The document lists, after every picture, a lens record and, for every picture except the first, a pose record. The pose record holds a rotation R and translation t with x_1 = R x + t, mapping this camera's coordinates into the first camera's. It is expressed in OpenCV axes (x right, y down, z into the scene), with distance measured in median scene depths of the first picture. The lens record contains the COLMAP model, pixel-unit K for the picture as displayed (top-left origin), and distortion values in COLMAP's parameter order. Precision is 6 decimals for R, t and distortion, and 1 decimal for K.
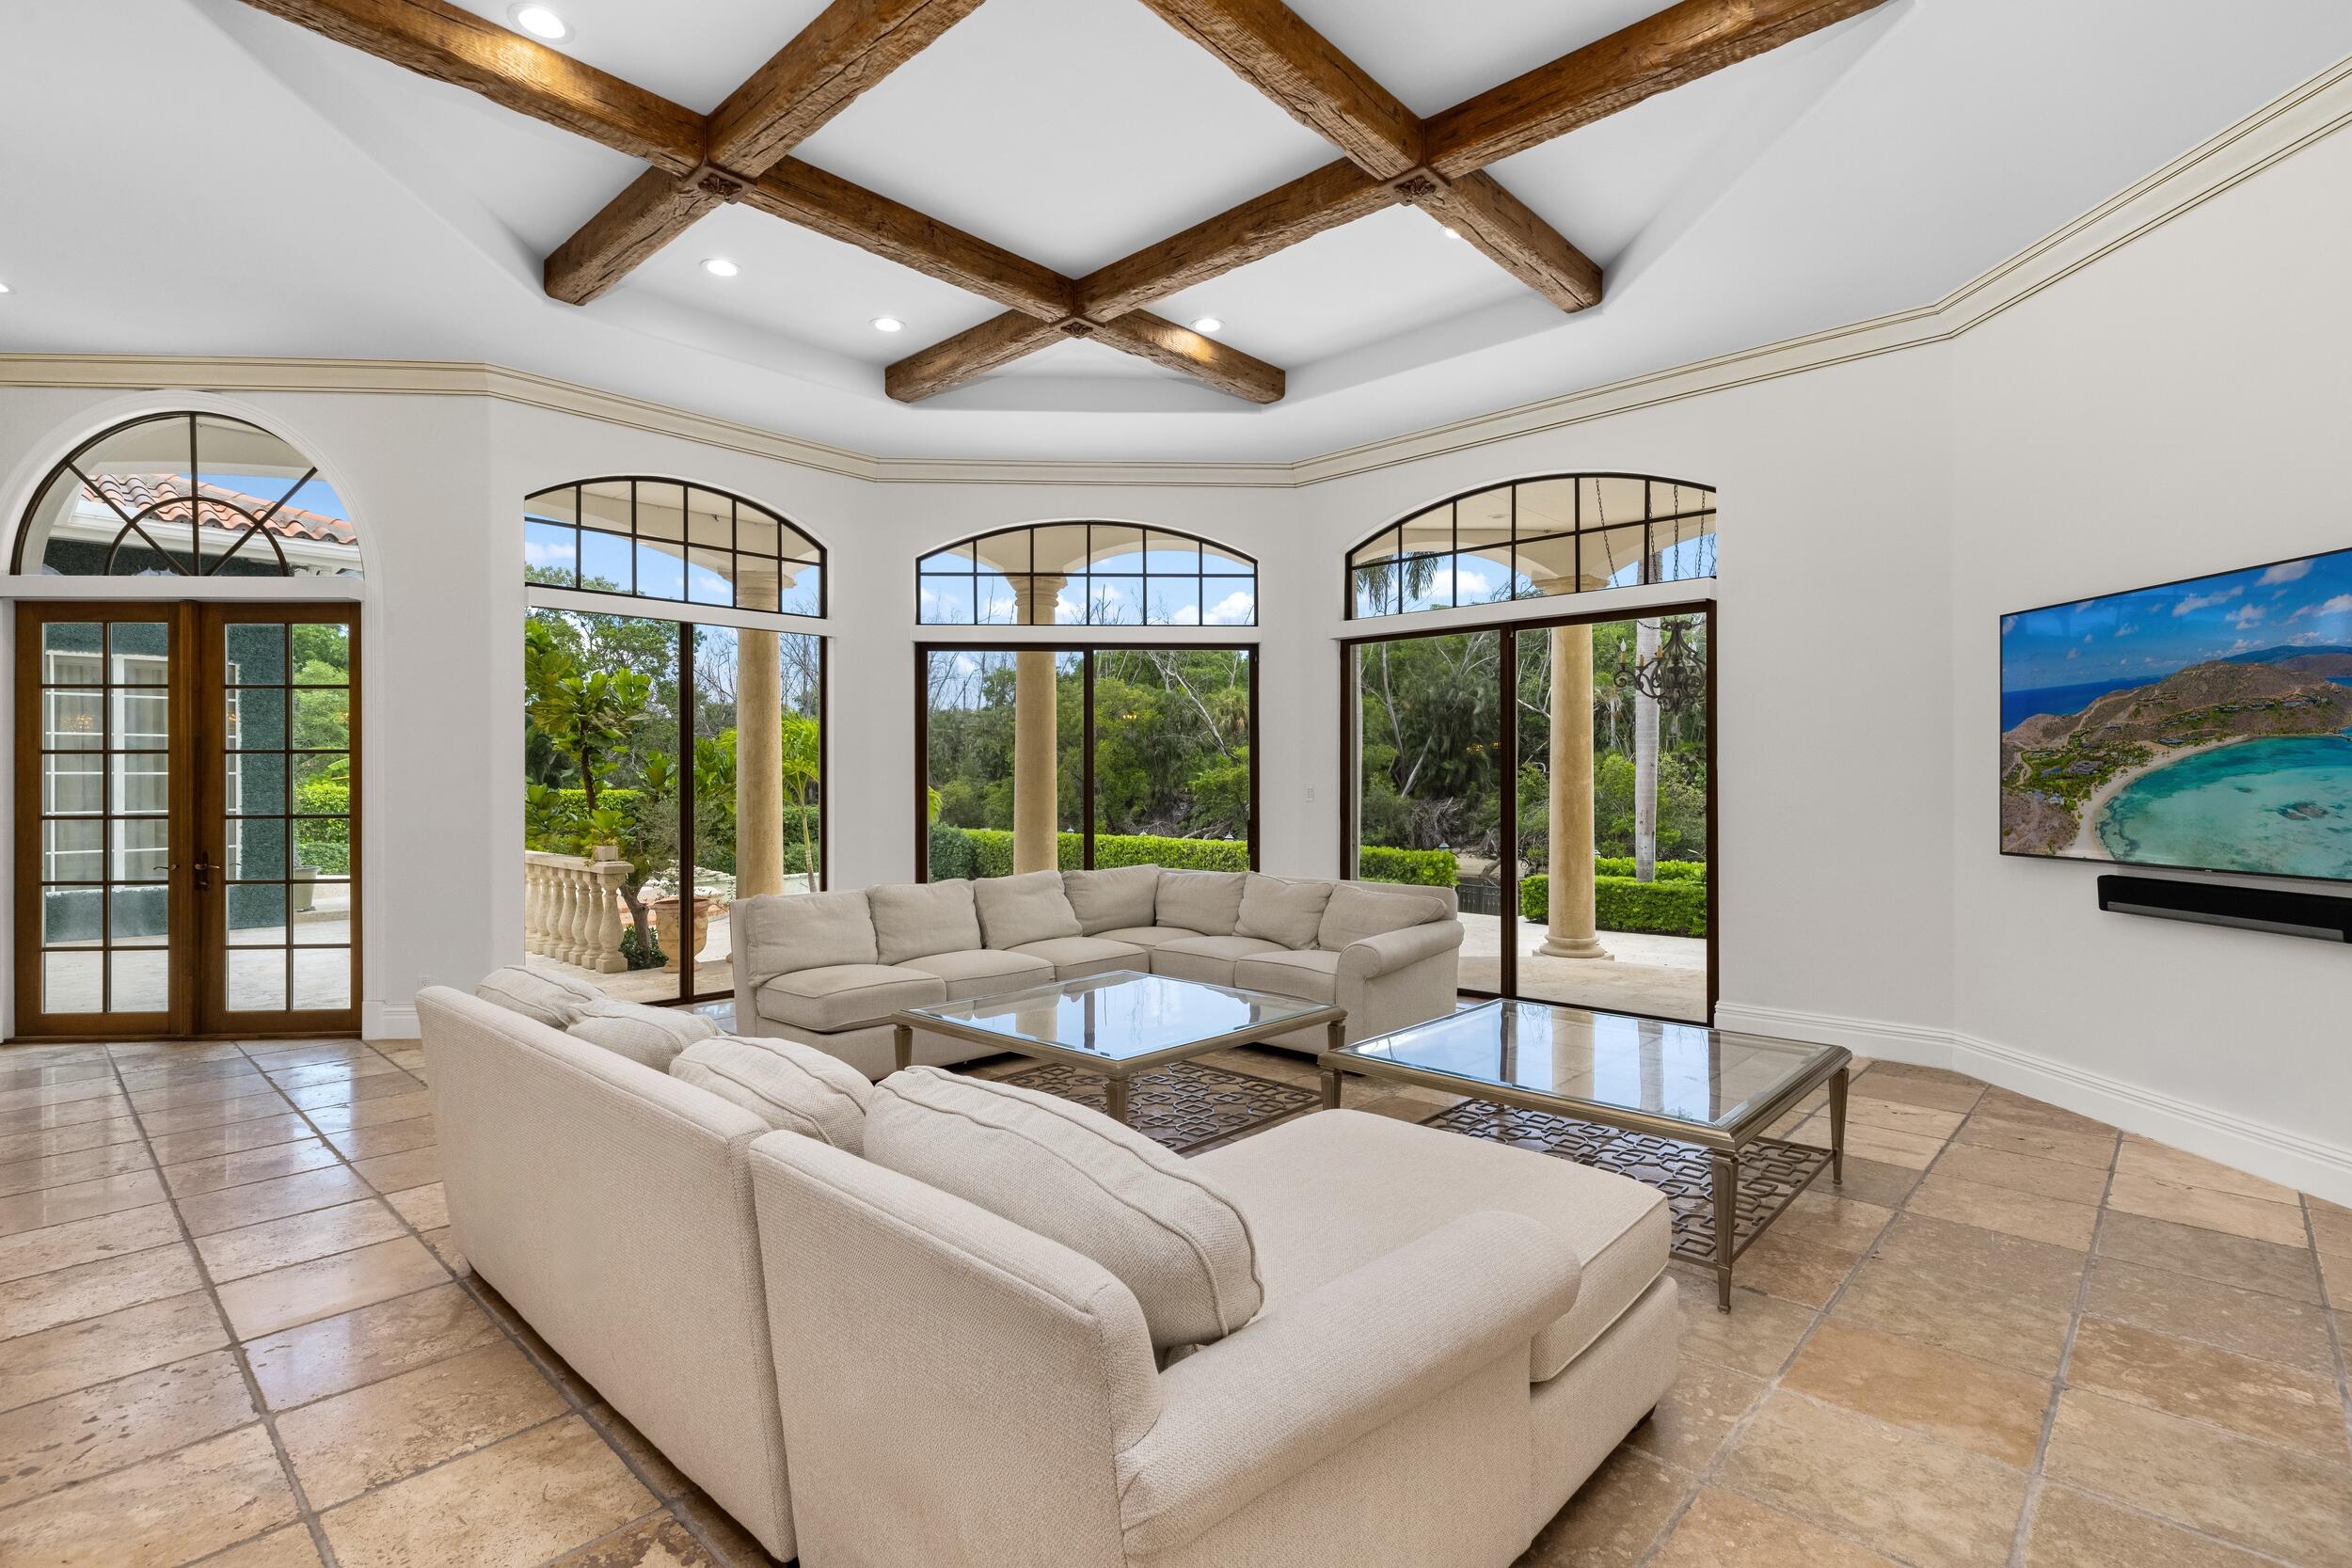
lens RADIAL K [[1099.1, 0, 1176.9], [0, 1099.1, 777.0], [0, 0, 1]] dist [0.005199, 0.000790]
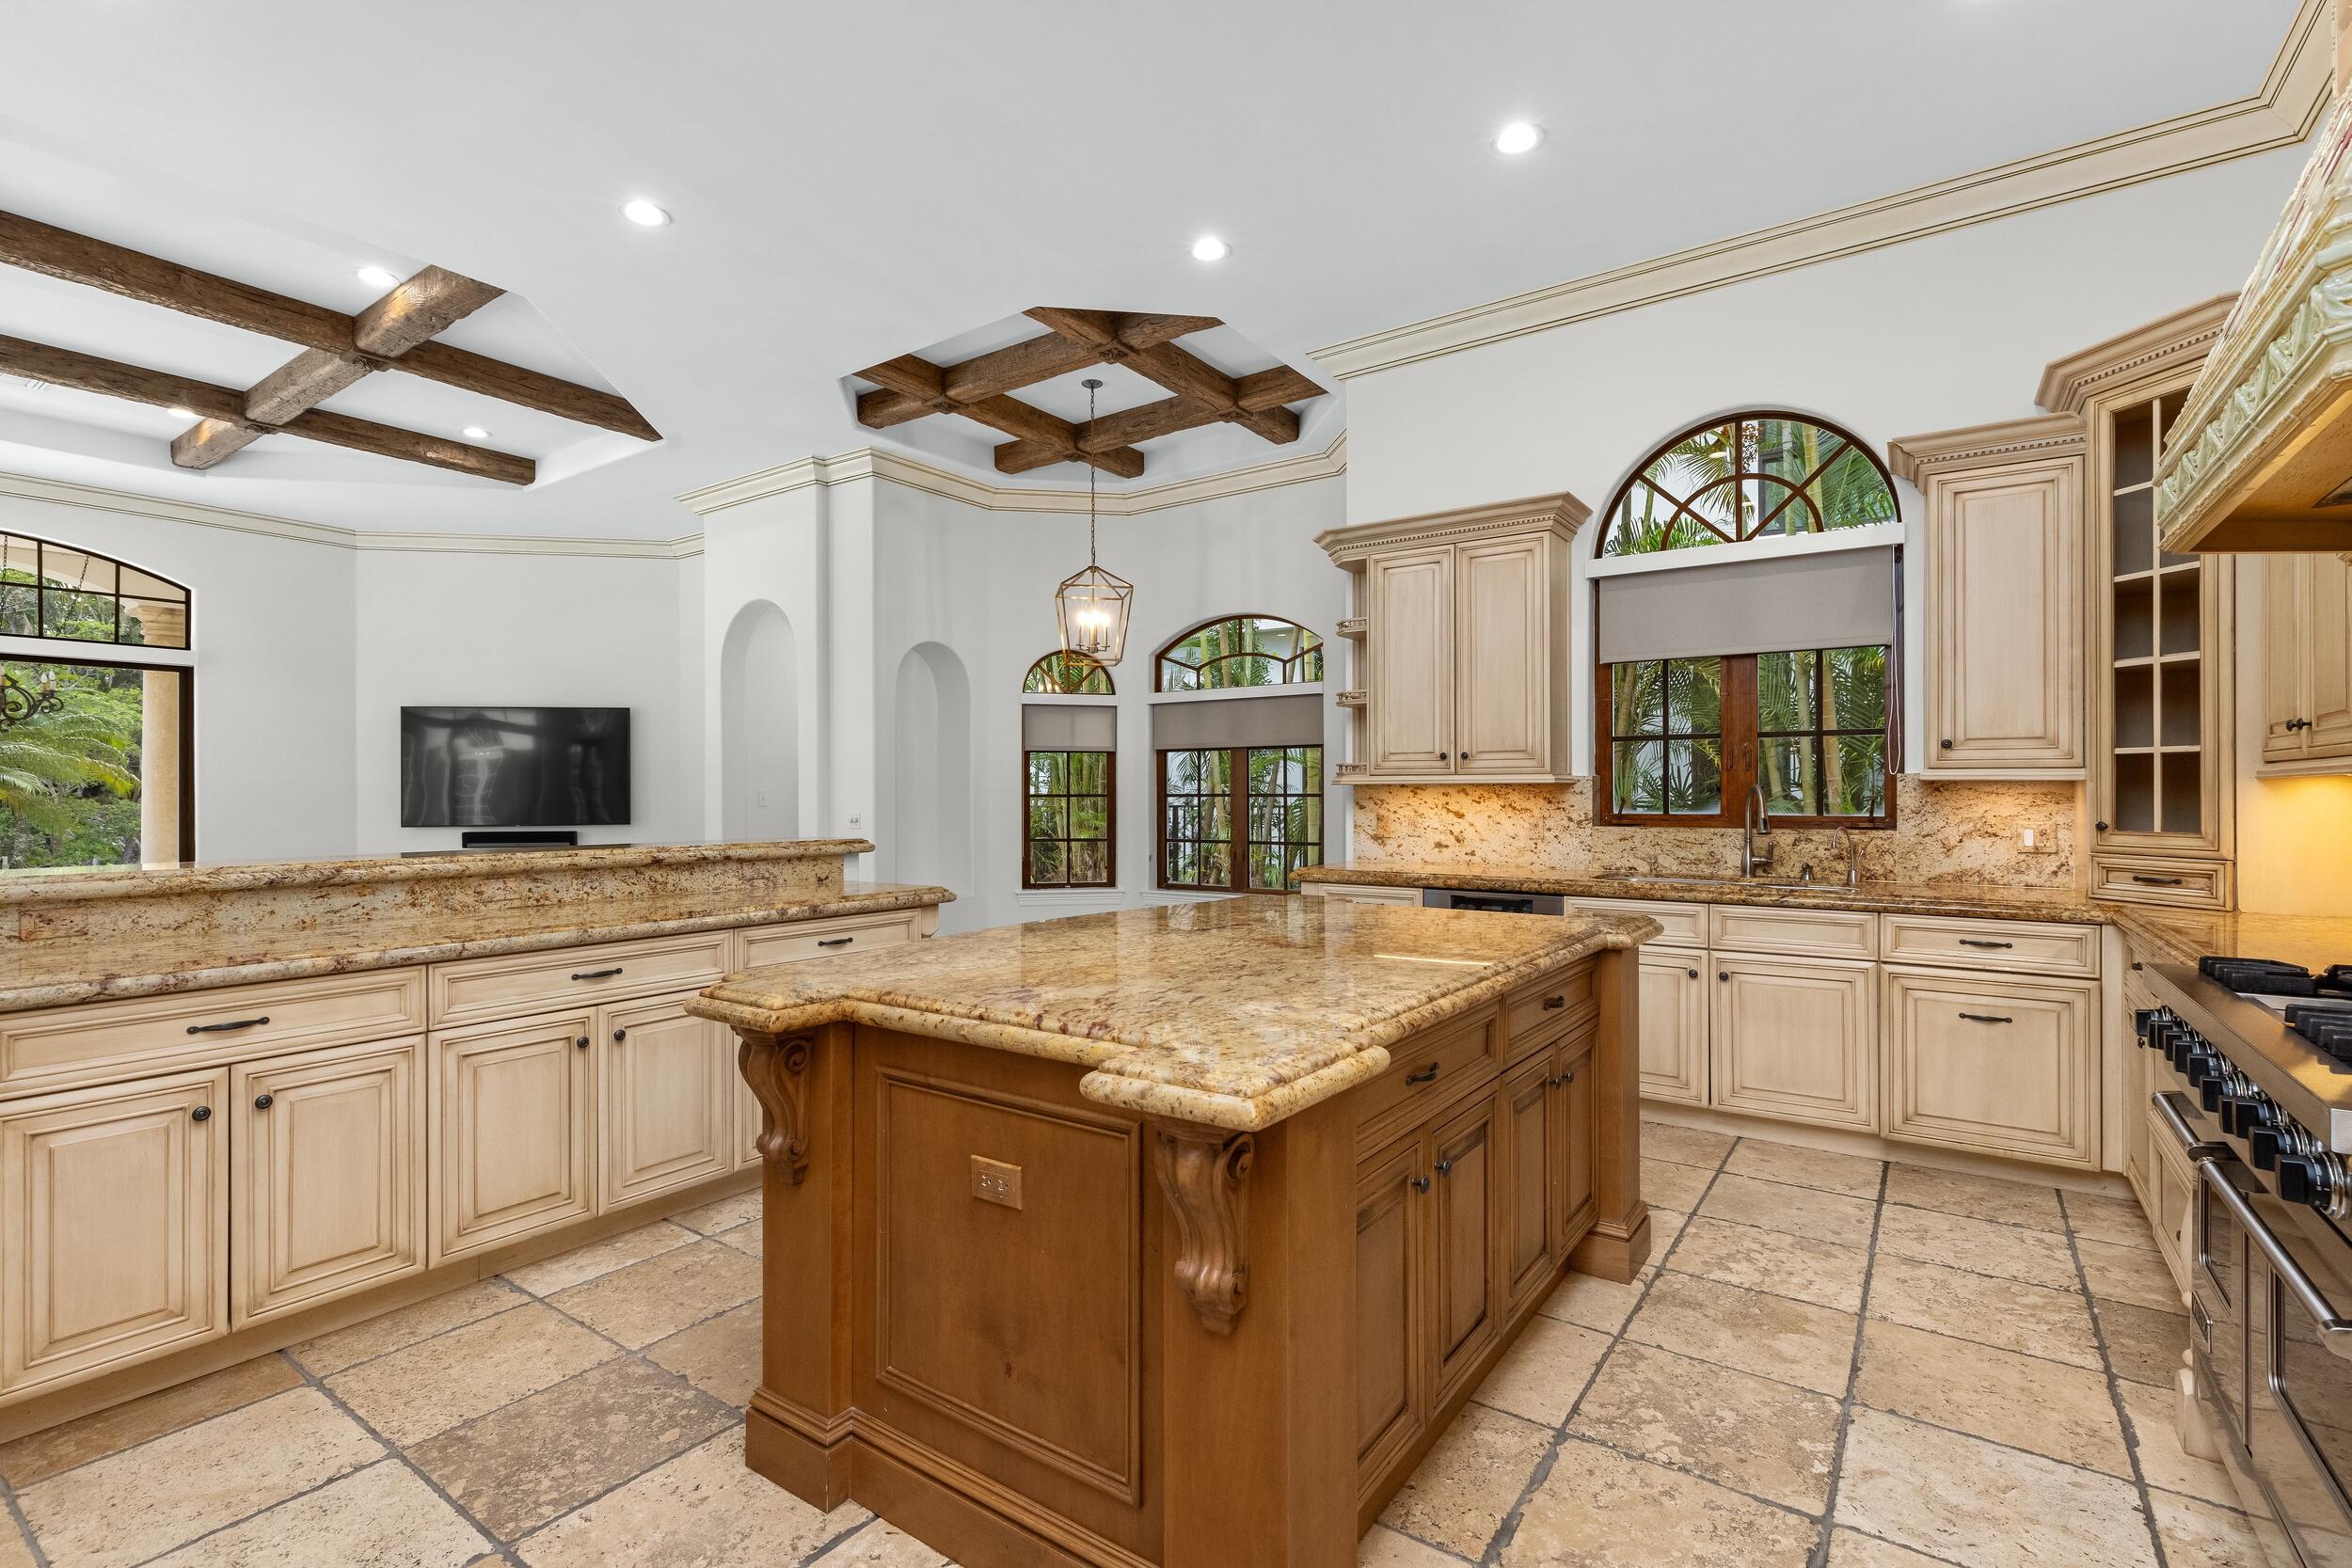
lens RADIAL K [[1072.8, 0, 1175.3], [0, 1072.8, 786.1], [0, 0, 1]] dist [0.006313, -0.000172]
pose [[-0.127672, 0.009460, 0.991771, -1.102830], [0.000925, 0.999955, -0.009419, 0.012932], [-0.991816, -0.000286, -0.127675, -0.104437]]
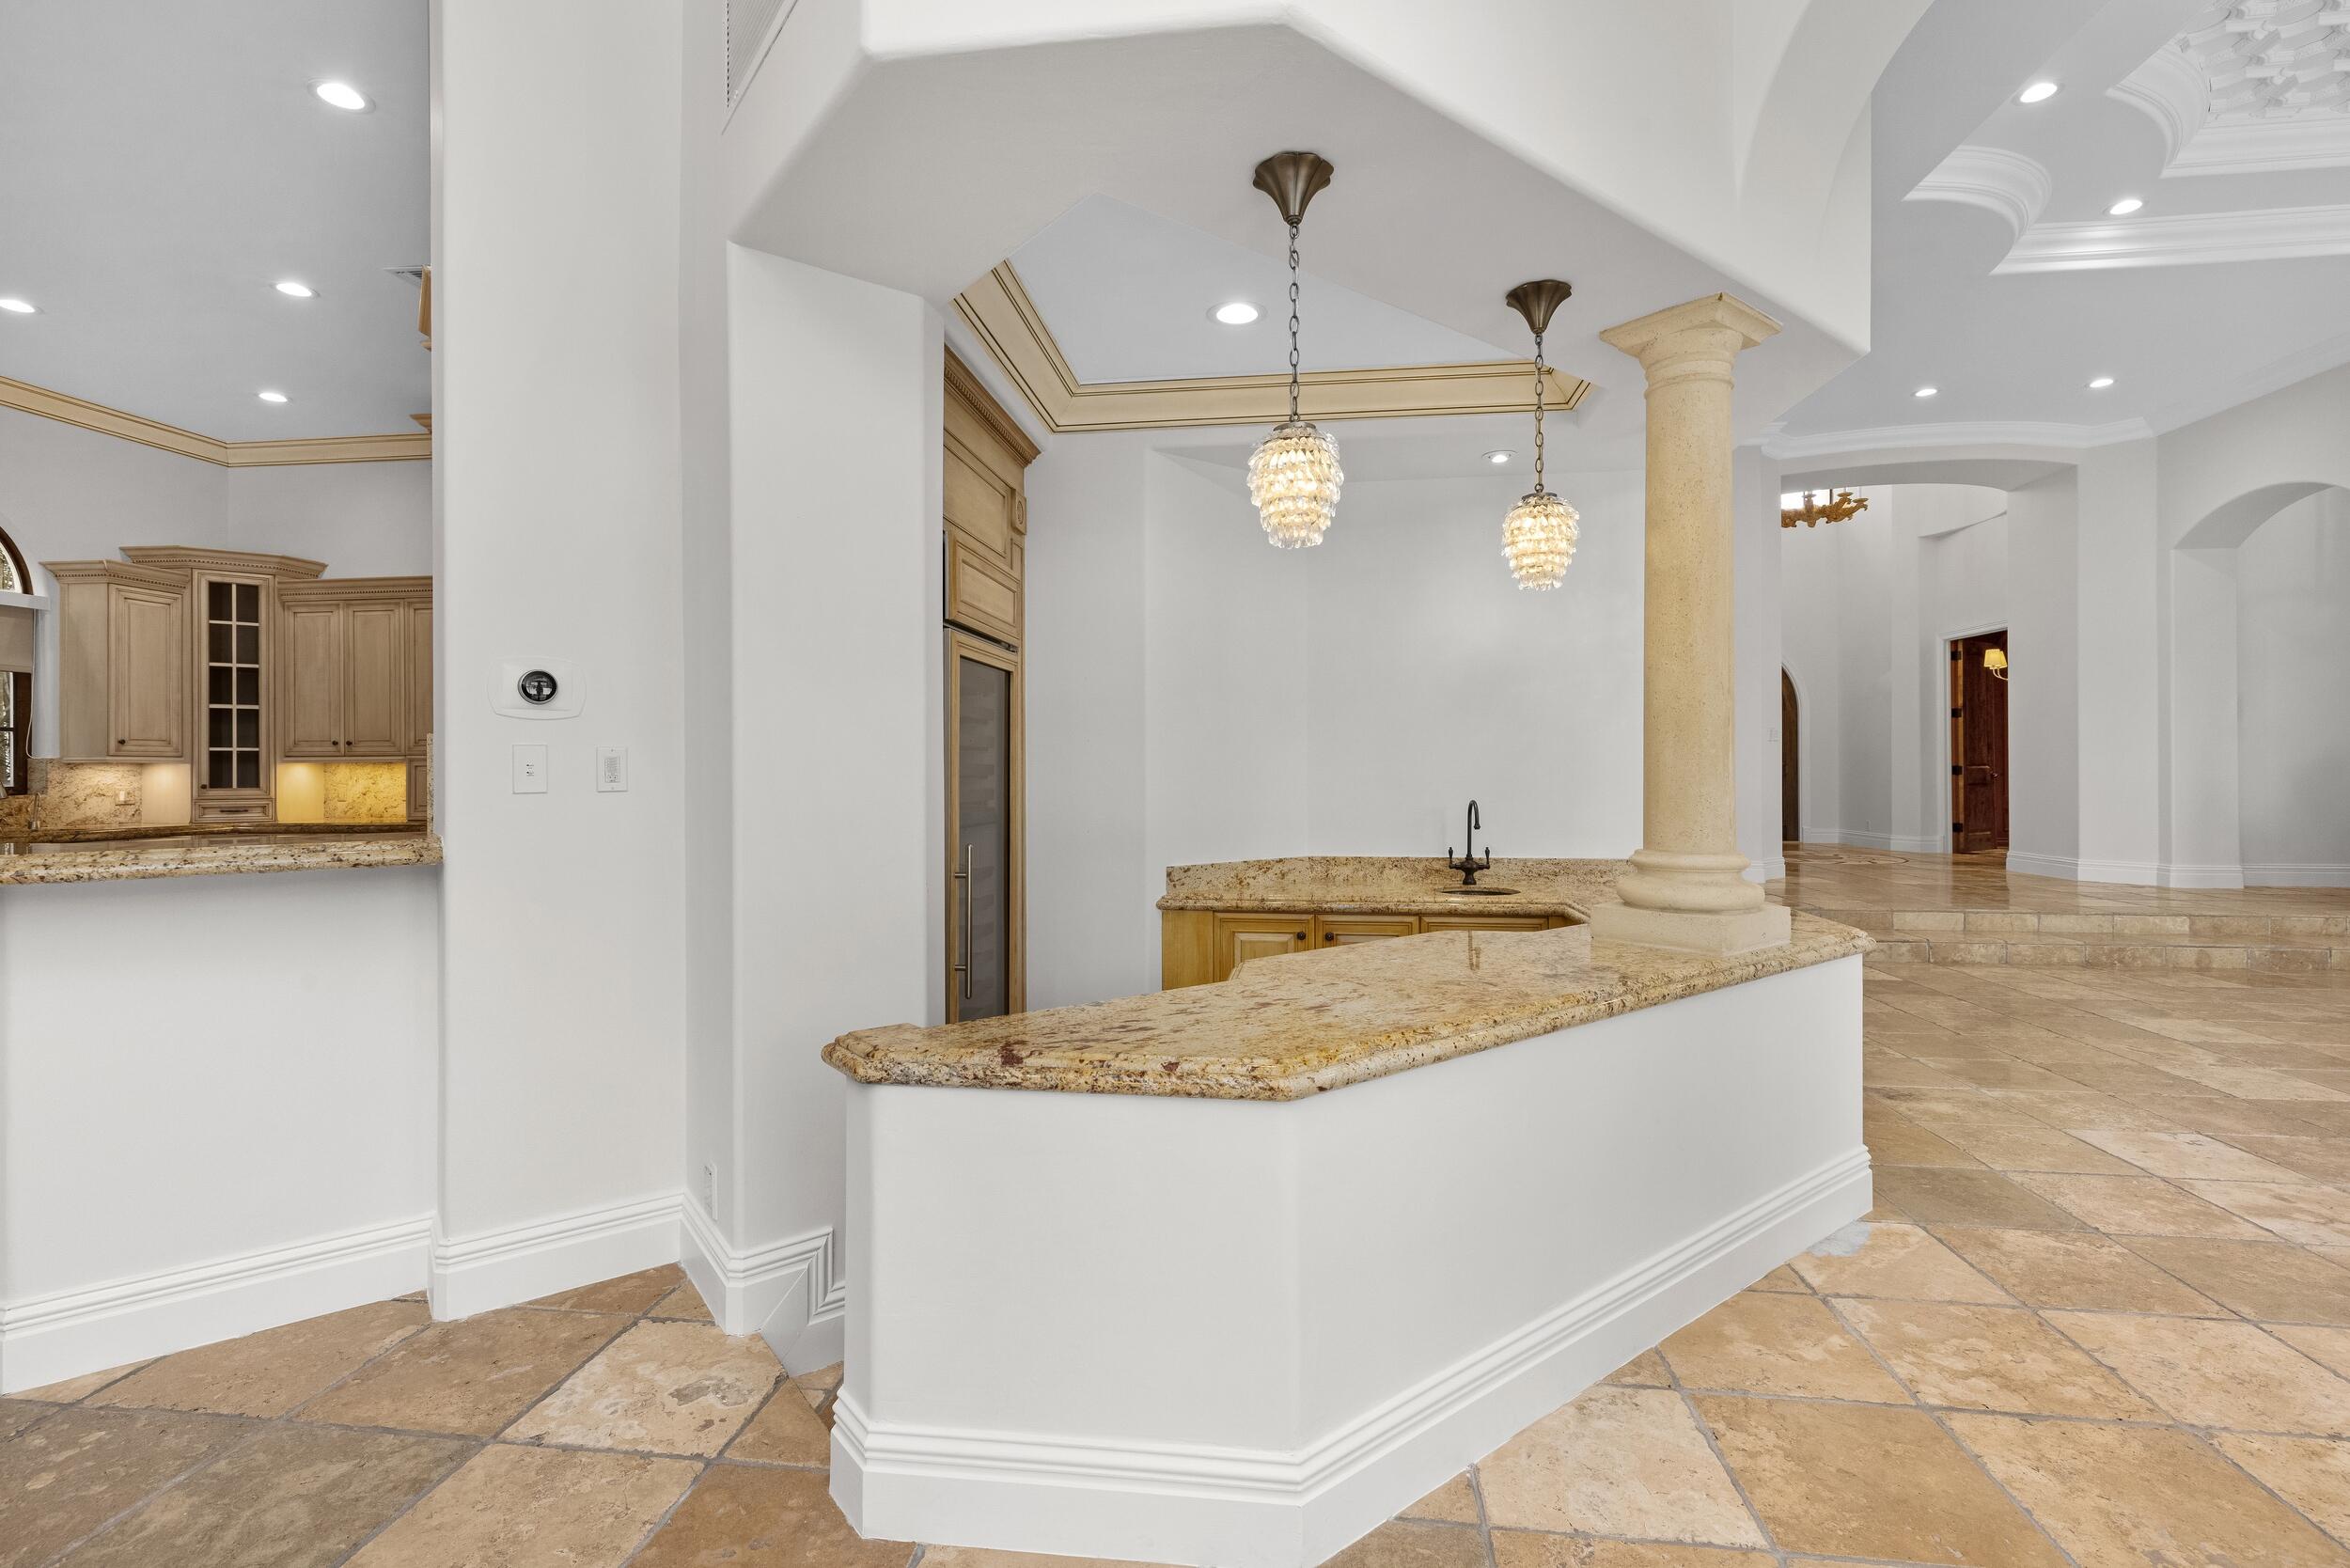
lens RADIAL K [[1077.9, 0, 1170.8], [0, 1077.9, 763.4], [0, 0, 1]] dist [0.005171, 0.000109]
pose [[-0.816845, 0.004059, -0.576843, -0.757620], [0.008195, 0.999956, -0.004568, 0.018695], [0.576799, -0.008458, -0.816842, 0.913000]]
